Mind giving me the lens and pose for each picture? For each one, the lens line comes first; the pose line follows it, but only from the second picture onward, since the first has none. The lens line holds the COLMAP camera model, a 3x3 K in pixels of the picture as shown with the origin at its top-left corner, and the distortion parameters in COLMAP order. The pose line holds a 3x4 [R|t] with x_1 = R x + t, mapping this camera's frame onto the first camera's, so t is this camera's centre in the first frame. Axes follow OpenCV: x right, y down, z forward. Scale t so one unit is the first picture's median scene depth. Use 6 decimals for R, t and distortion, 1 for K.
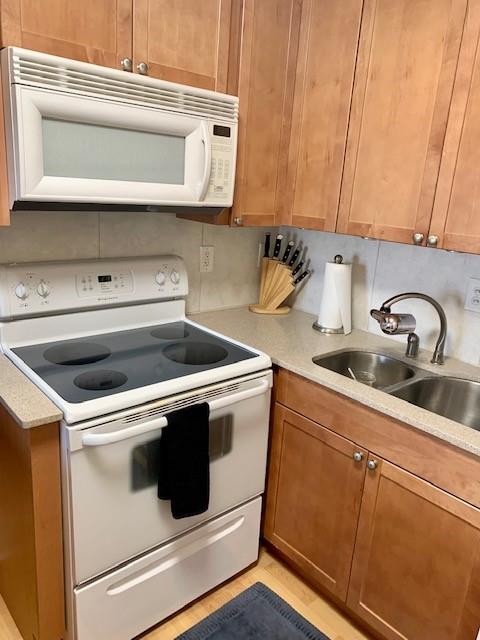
lens RADIAL K [[488.7, 0, 240.0], [0, 488.7, 320.0], [0, 0, 1]] dist [0.072778, -0.093593]
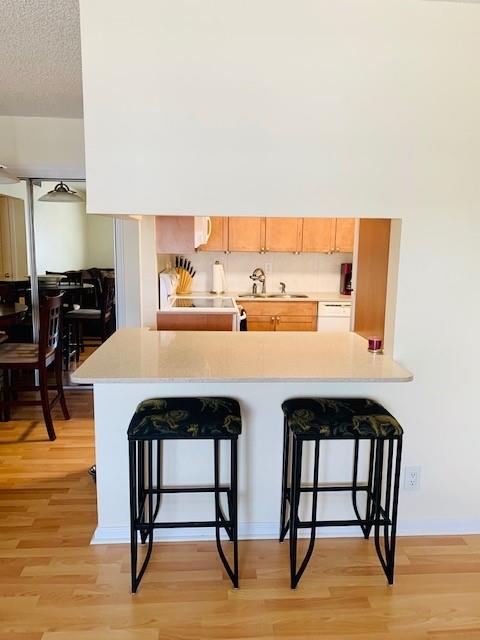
lens RADIAL K [[487.0, 0, 240.0], [0, 487.0, 320.0], [0, 0, 1]] dist [0.001356, 0.001413]
pose [[0.605314, -0.185446, 0.774083, -1.491920], [0.241101, 0.969514, 0.043730, 0.065191], [-0.758594, 0.160162, 0.631572, -0.511937]]
